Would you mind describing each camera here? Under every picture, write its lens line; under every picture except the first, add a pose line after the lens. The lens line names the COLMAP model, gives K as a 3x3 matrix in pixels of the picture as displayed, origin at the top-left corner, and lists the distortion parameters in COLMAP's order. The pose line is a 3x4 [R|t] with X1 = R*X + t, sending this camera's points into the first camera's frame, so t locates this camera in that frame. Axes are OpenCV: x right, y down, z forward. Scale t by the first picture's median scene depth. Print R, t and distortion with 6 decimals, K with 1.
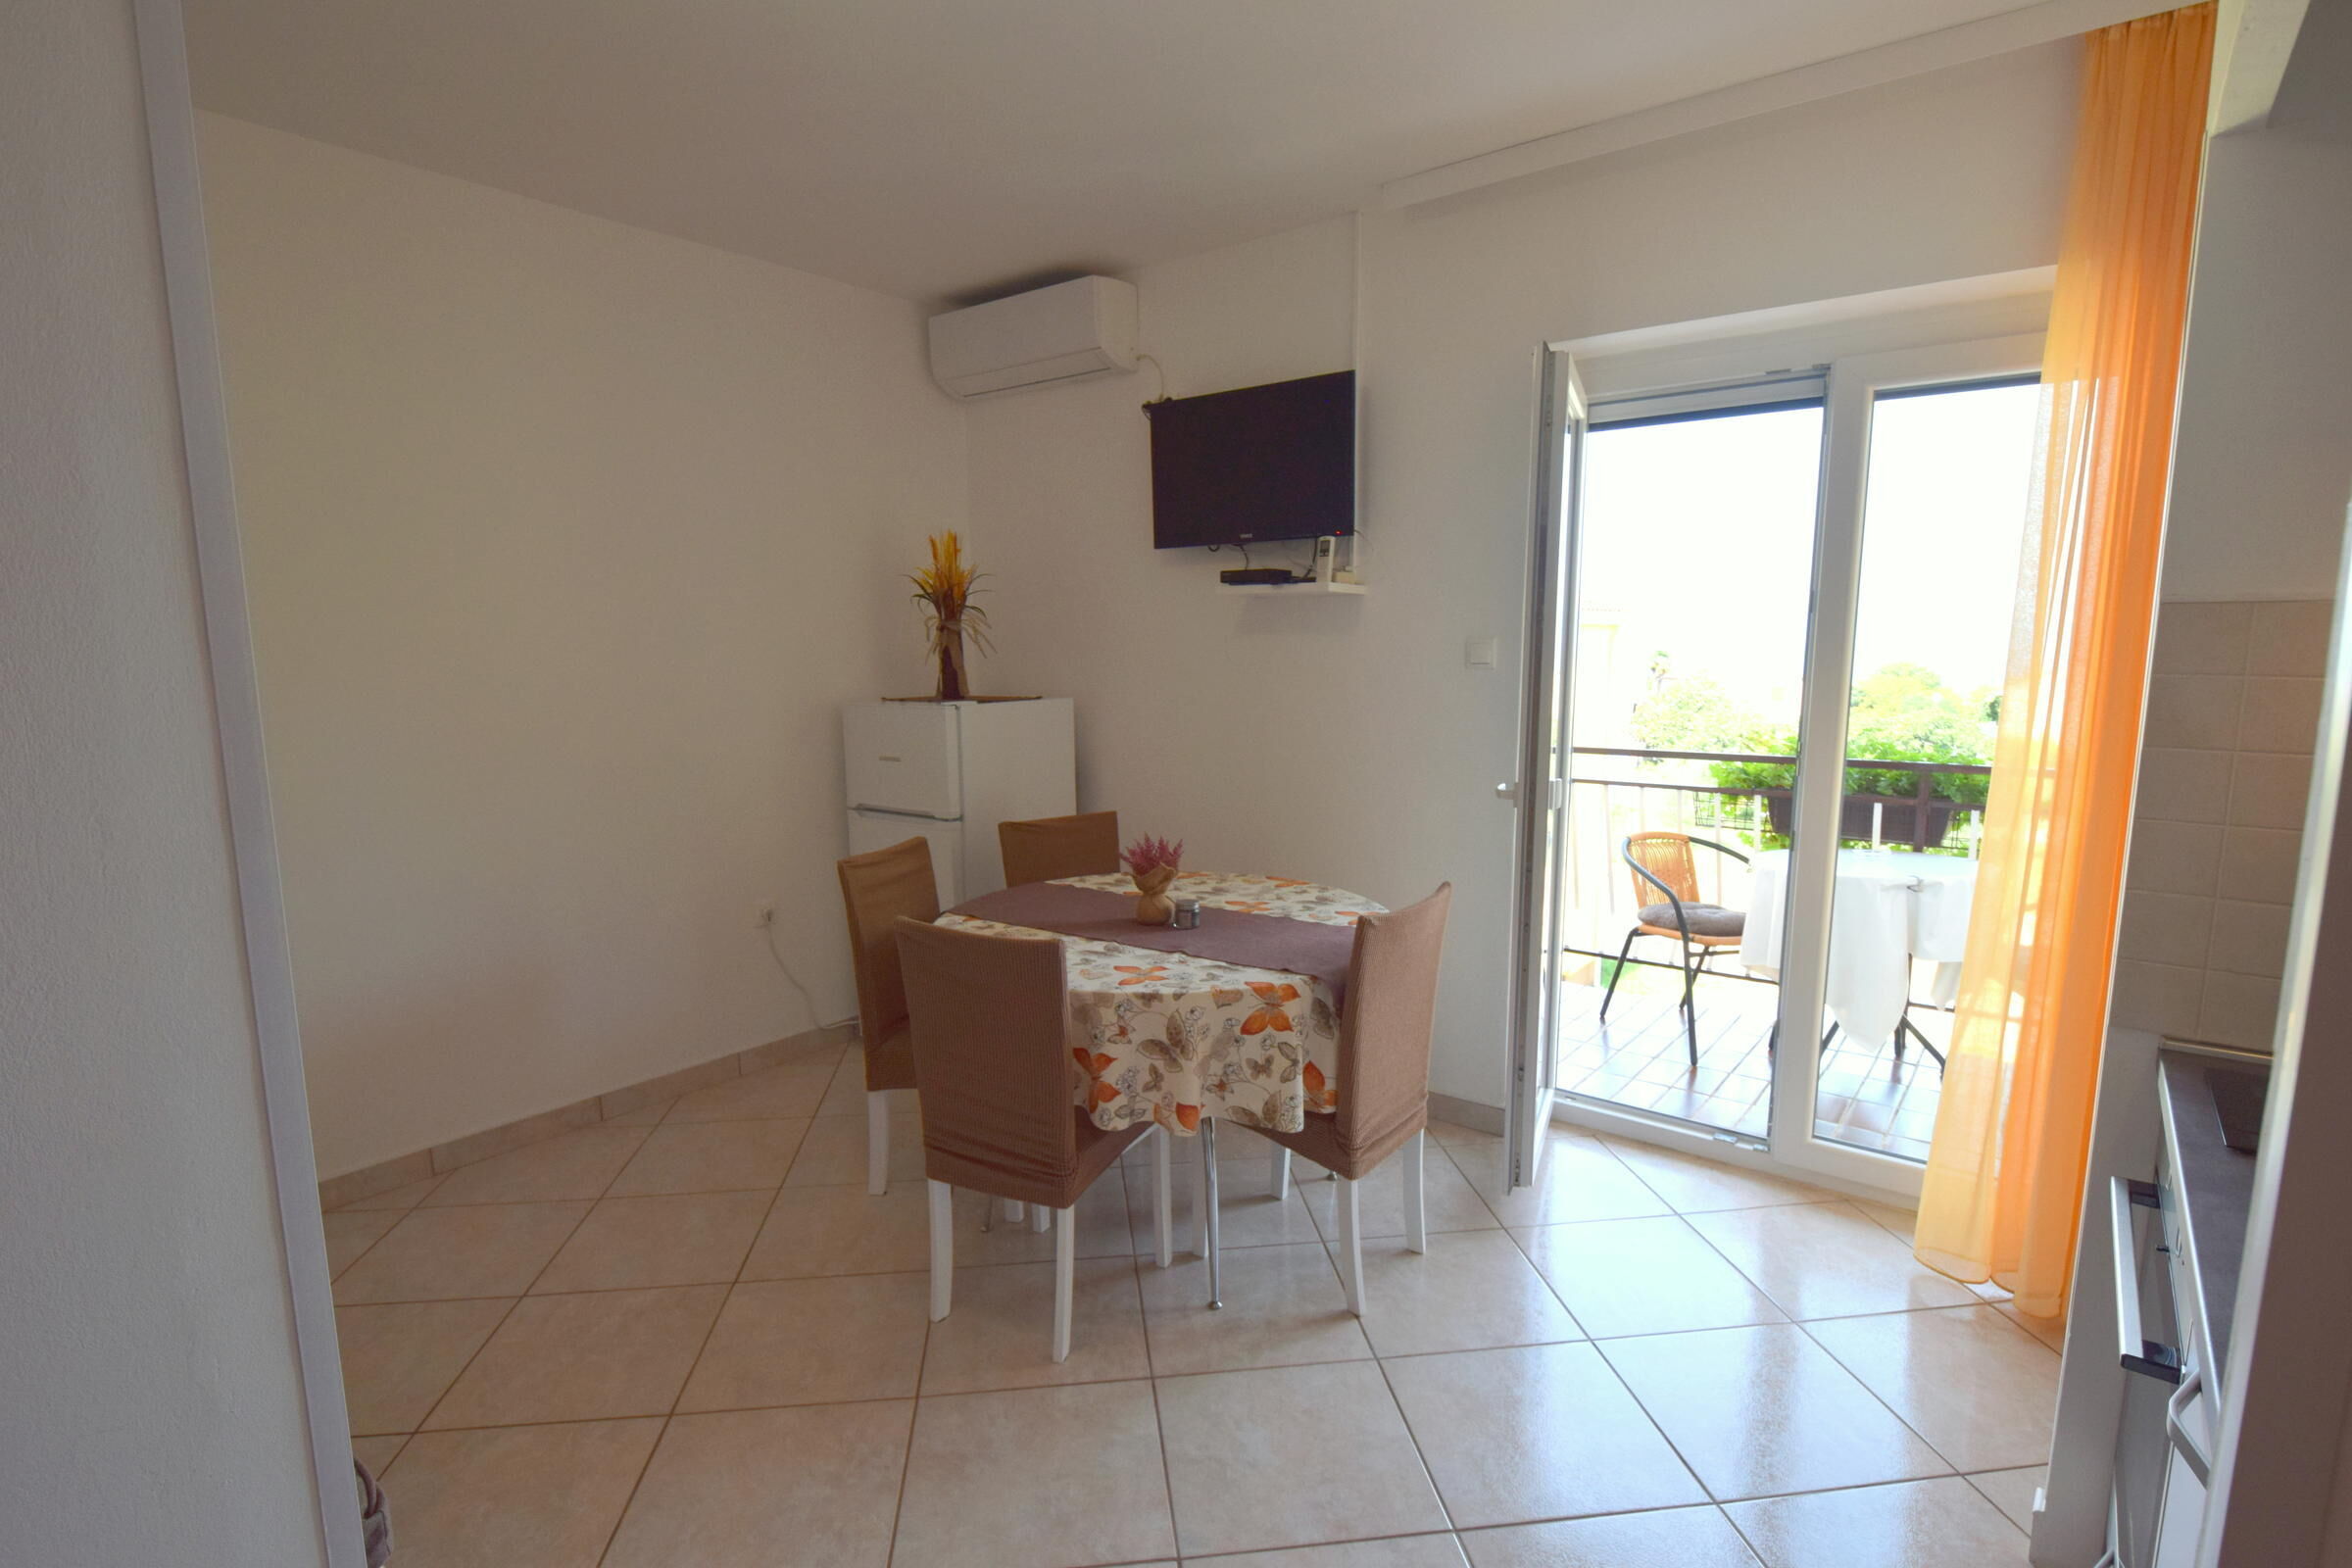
lens RADIAL K [[1147.1, 0, 1179.2], [0, 1147.1, 813.9], [0, 0, 1]] dist [0.006898, -0.014269]
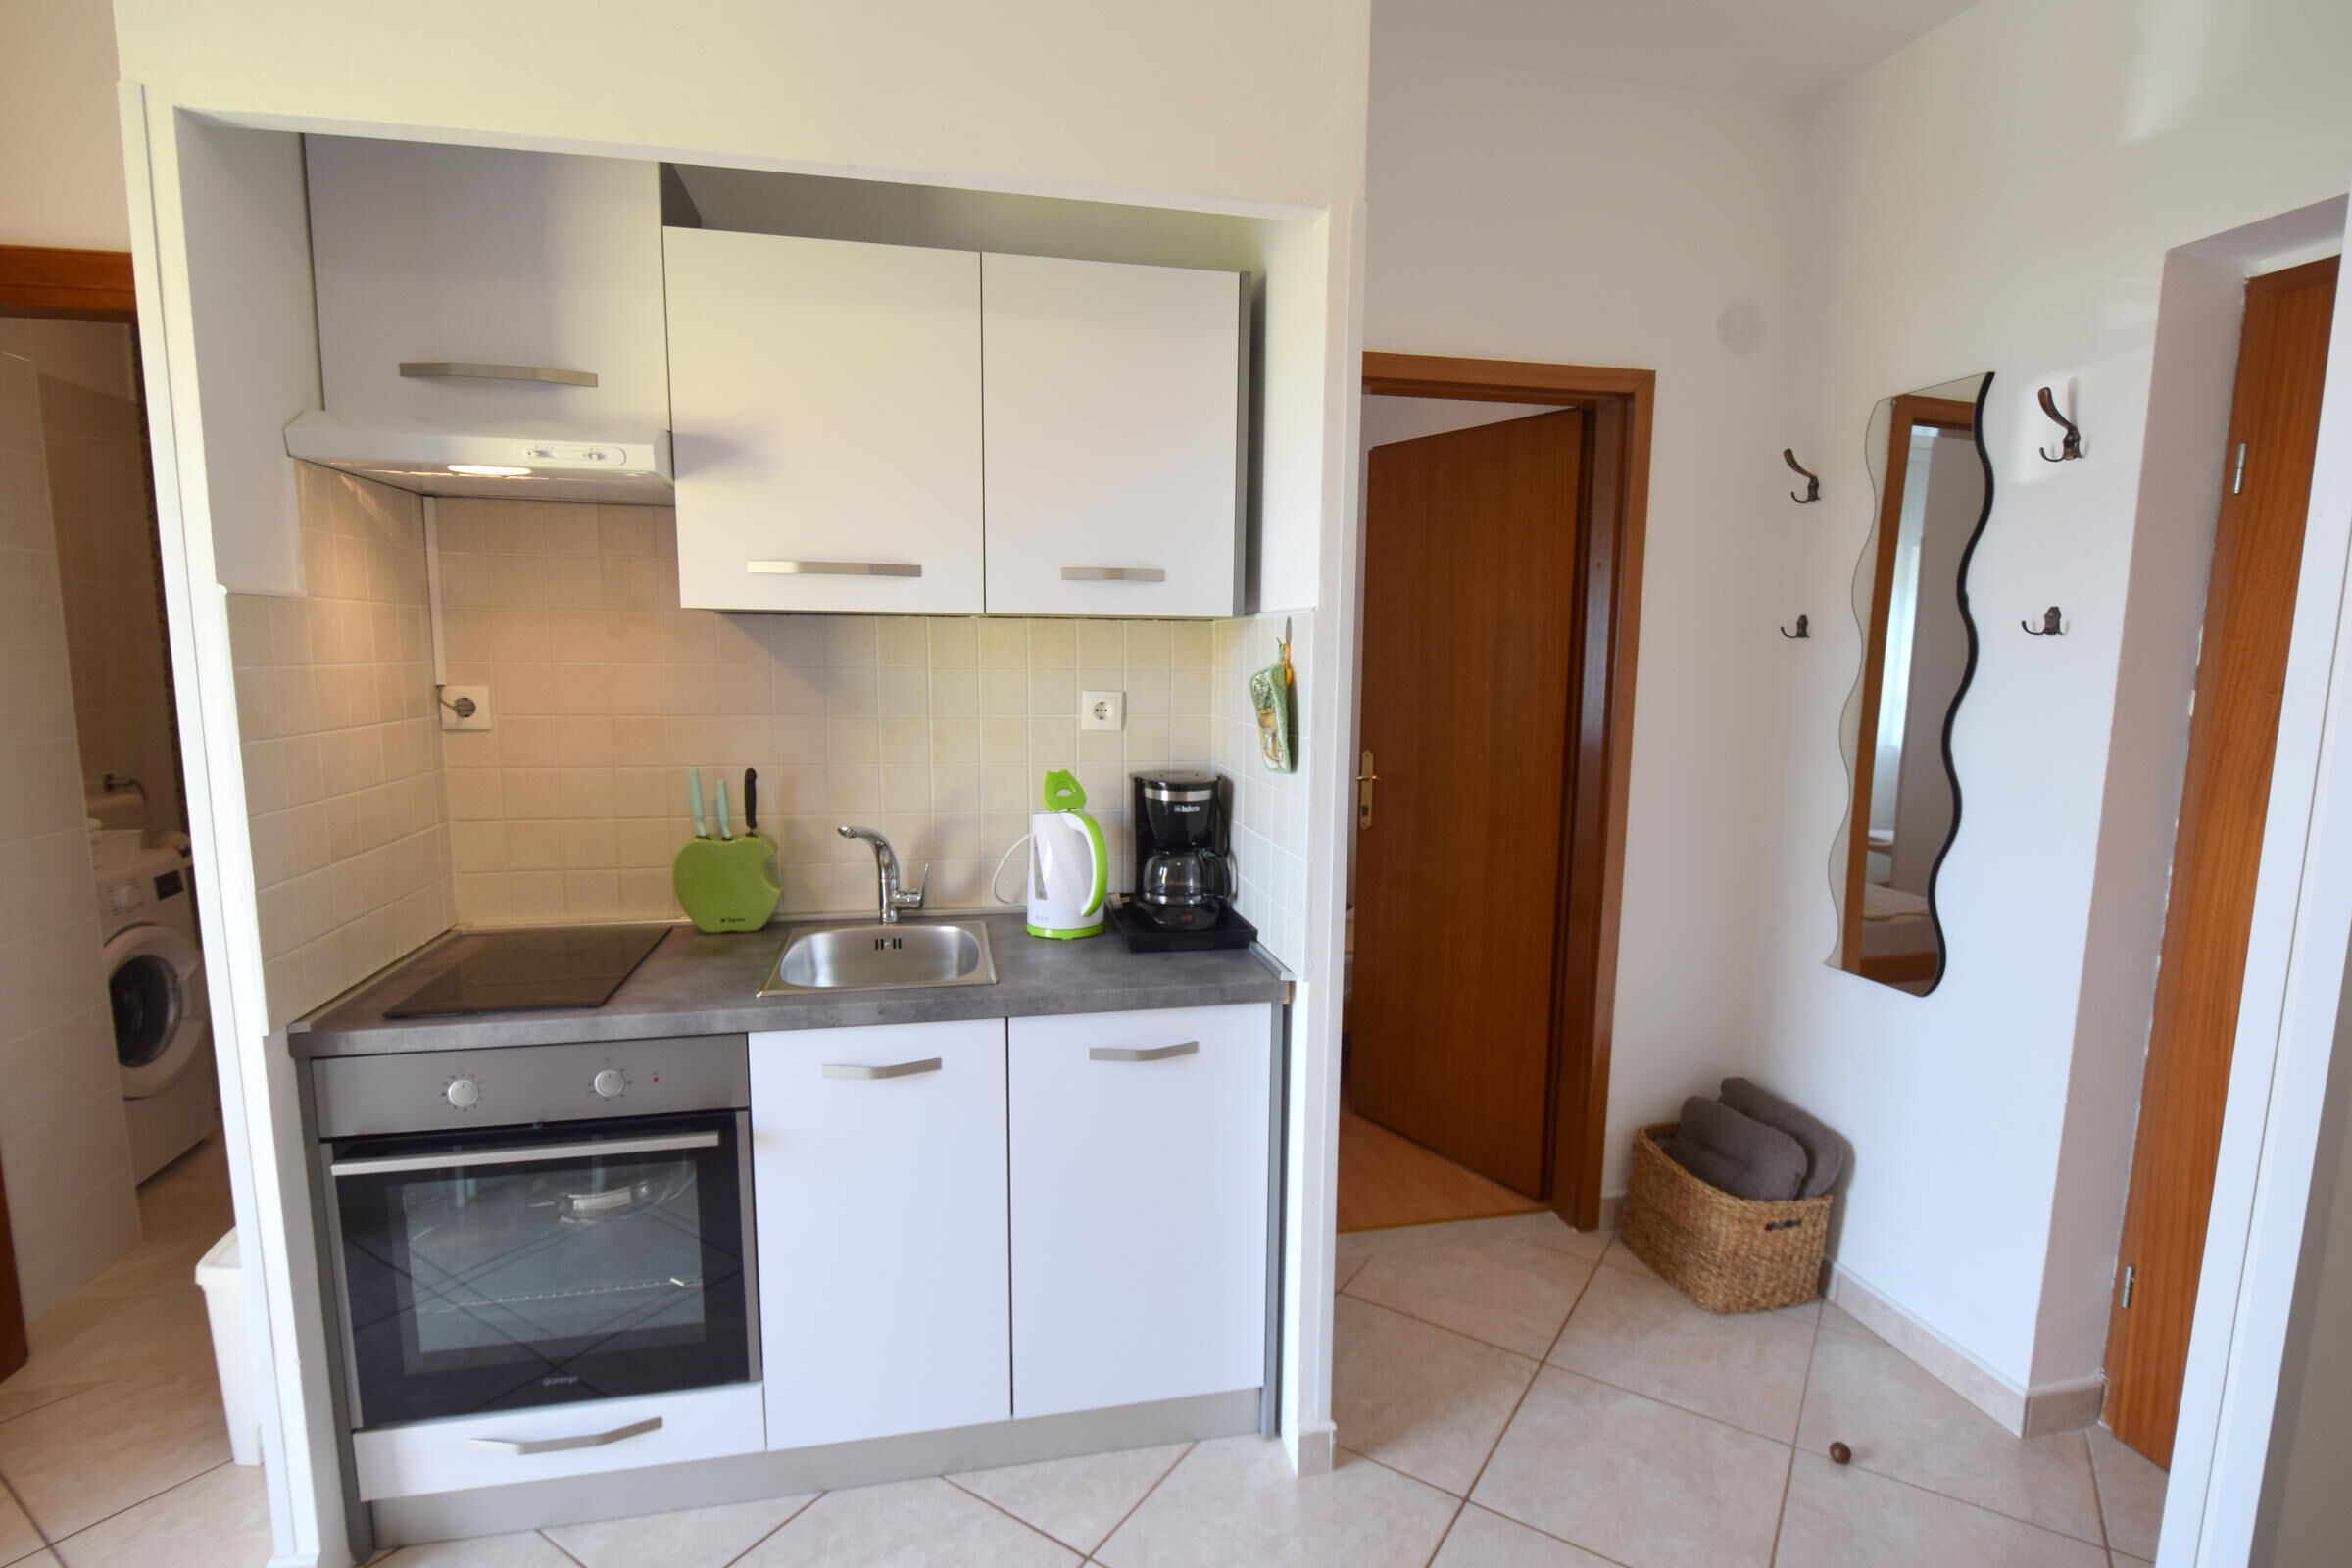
lens RADIAL K [[1147.1, 0, 1179.2], [0, 1147.1, 813.9], [0, 0, 1]] dist [0.006898, -0.014269]
pose [[-0.768462, -0.095857, 0.632675, -0.215184], [0.088378, 0.963342, 0.253303, -0.100311], [-0.633763, 0.250568, -0.731820, 0.696700]]
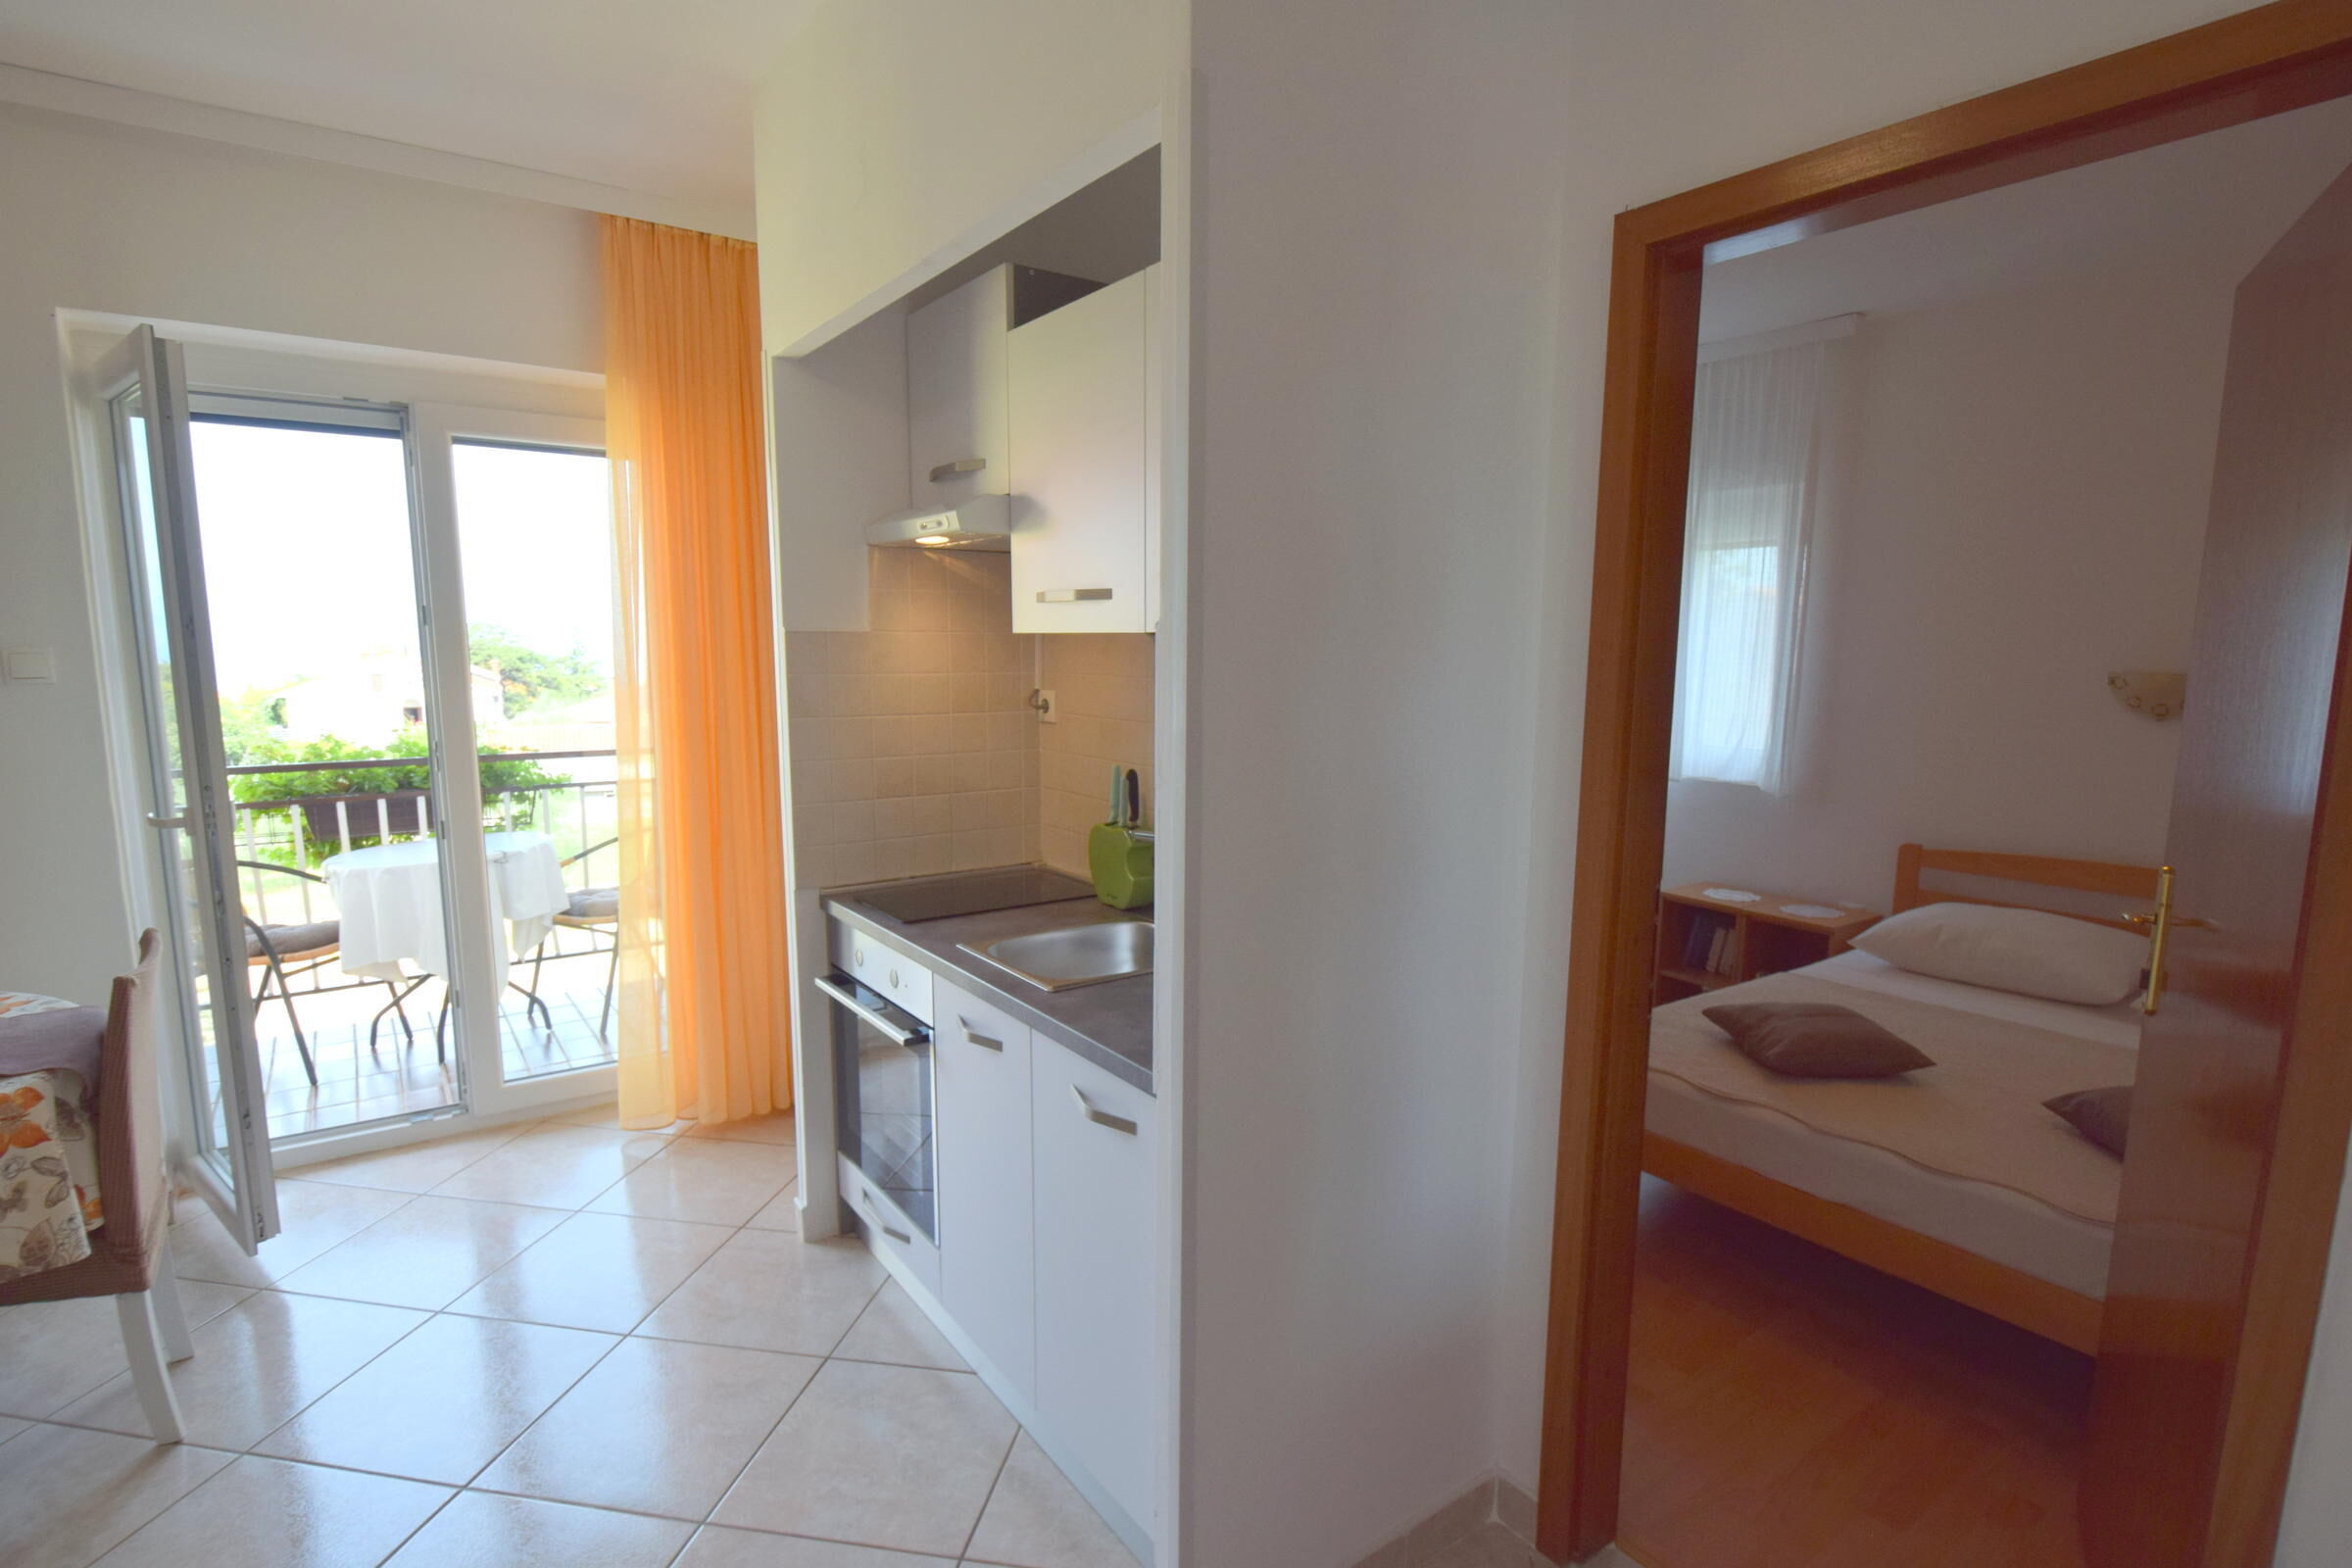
lens RADIAL K [[1152.0, 0, 1191.2], [0, 1152.0, 812.9], [0, 0, 1]] dist [0.002721, -0.010390]
pose [[0.267740, -0.134154, 0.954106, -0.347362], [0.135607, 0.985649, 0.100536, -0.006954], [-0.953901, 0.102466, 0.282090, -0.007484]]
